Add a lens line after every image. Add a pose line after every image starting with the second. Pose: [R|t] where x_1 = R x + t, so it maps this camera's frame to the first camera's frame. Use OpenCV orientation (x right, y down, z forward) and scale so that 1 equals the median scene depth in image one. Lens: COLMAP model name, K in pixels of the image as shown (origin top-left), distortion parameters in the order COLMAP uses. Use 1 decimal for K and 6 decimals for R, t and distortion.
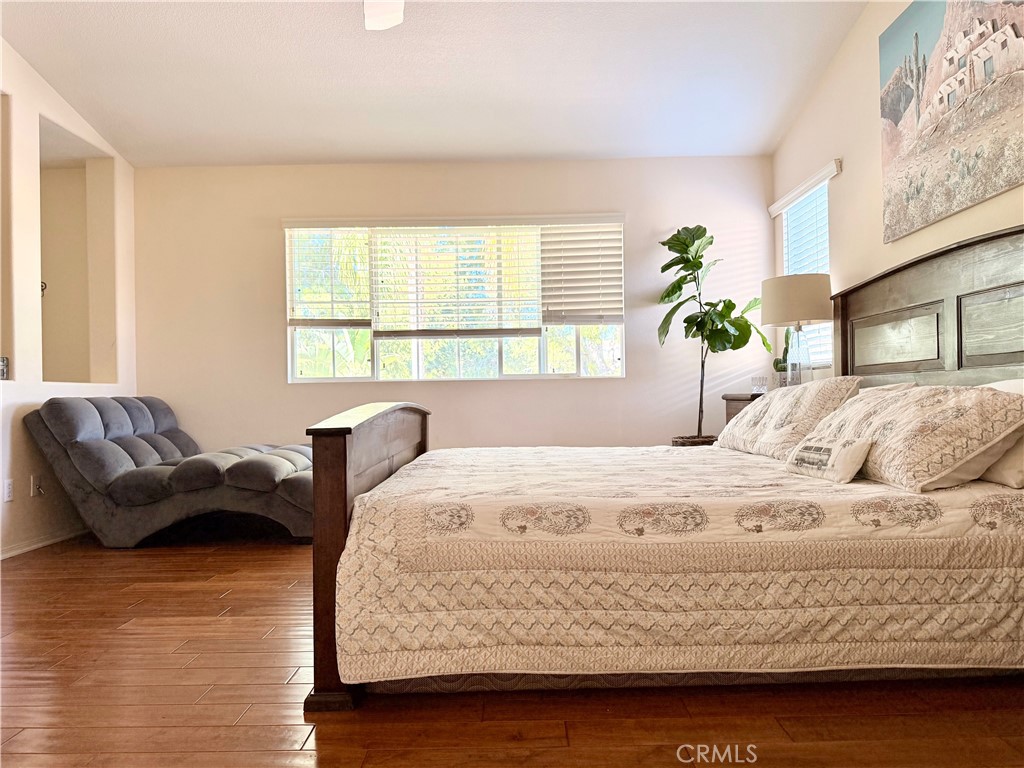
lens RADIAL K [[730.6, 0, 511.9], [0, 730.6, 395.7], [0, 0, 1]] dist [0.041337, -0.039193]
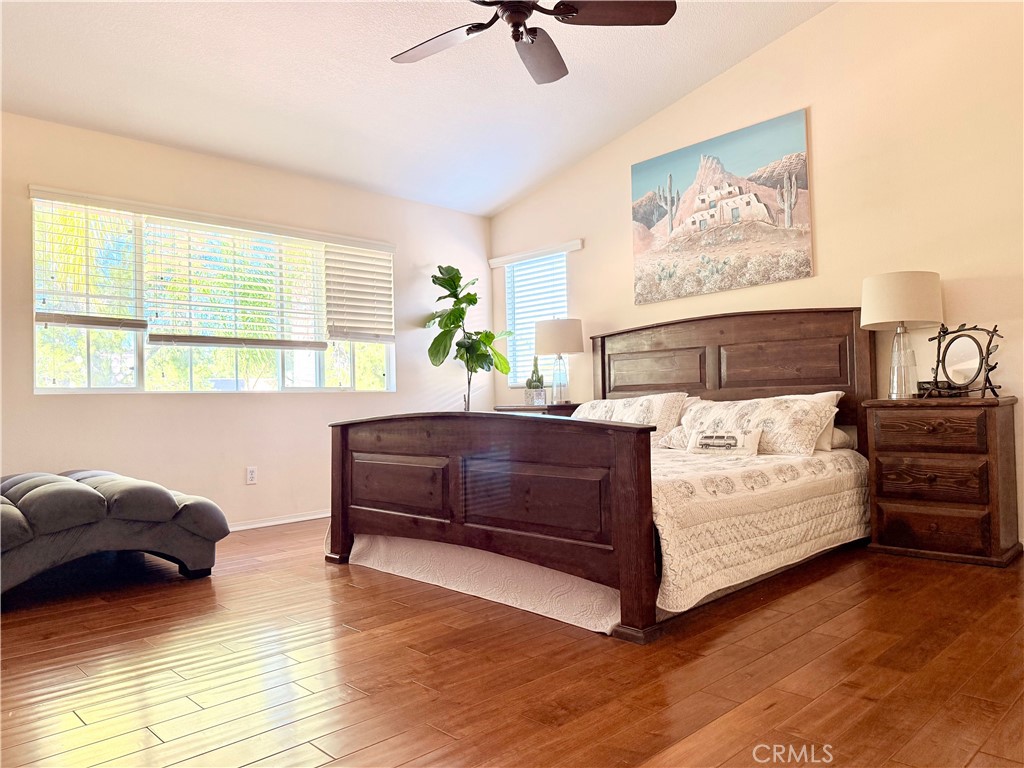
lens RADIAL K [[722.6, 0, 510.4], [0, 722.6, 399.5], [0, 0, 1]] dist [0.145811, -0.222619]
pose [[0.712557, 0.002011, 0.701611, -0.673127], [0.008259, 0.999903, -0.011254, 0.002326], [-0.701566, 0.013813, 0.712471, 0.112289]]
